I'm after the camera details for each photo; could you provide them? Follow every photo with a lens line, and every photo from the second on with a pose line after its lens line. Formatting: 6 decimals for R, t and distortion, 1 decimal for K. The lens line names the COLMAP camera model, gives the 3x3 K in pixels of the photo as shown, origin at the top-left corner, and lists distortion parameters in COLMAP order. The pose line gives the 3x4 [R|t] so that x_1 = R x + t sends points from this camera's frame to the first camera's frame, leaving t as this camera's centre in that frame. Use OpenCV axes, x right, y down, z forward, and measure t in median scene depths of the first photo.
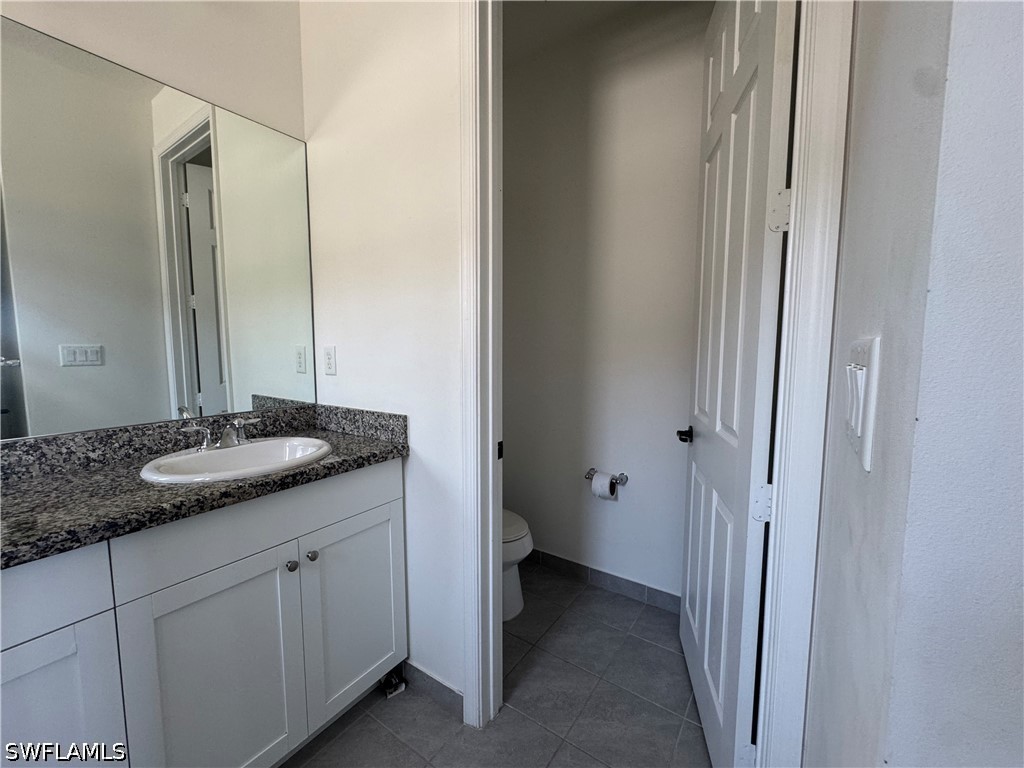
lens RADIAL K [[411.4, 0, 512.0], [0, 411.4, 384.0], [0, 0, 1]] dist [-0.002290, 0.000360]
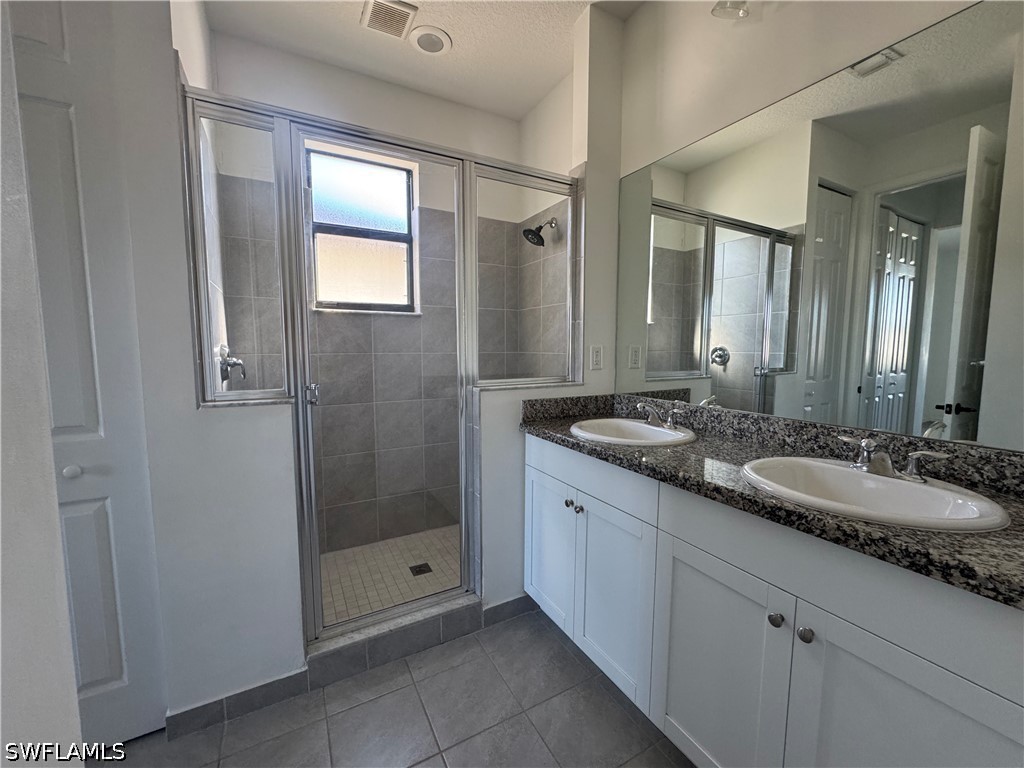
lens RADIAL K [[411.4, 0, 512.0], [0, 411.4, 384.0], [0, 0, 1]] dist [-0.002290, 0.000360]
pose [[-0.449394, 0.083821, -0.889393, 0.363688], [-0.081684, 0.987562, 0.134346, -0.077041], [0.889592, 0.133023, -0.436958, 0.793516]]
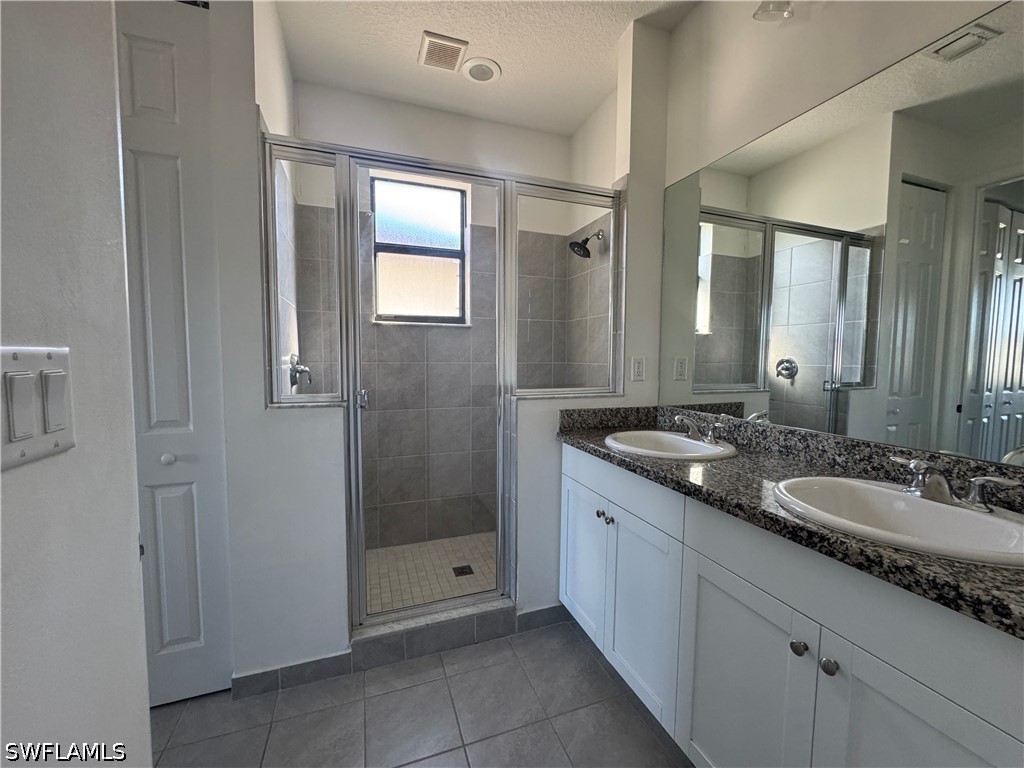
lens RADIAL K [[411.4, 0, 512.0], [0, 411.4, 384.0], [0, 0, 1]] dist [-0.002290, 0.000360]
pose [[-0.581554, 0.052952, -0.811782, 0.351452], [-0.079829, 0.989349, 0.121723, -0.086292], [0.809581, 0.135592, -0.571133, 0.897972]]
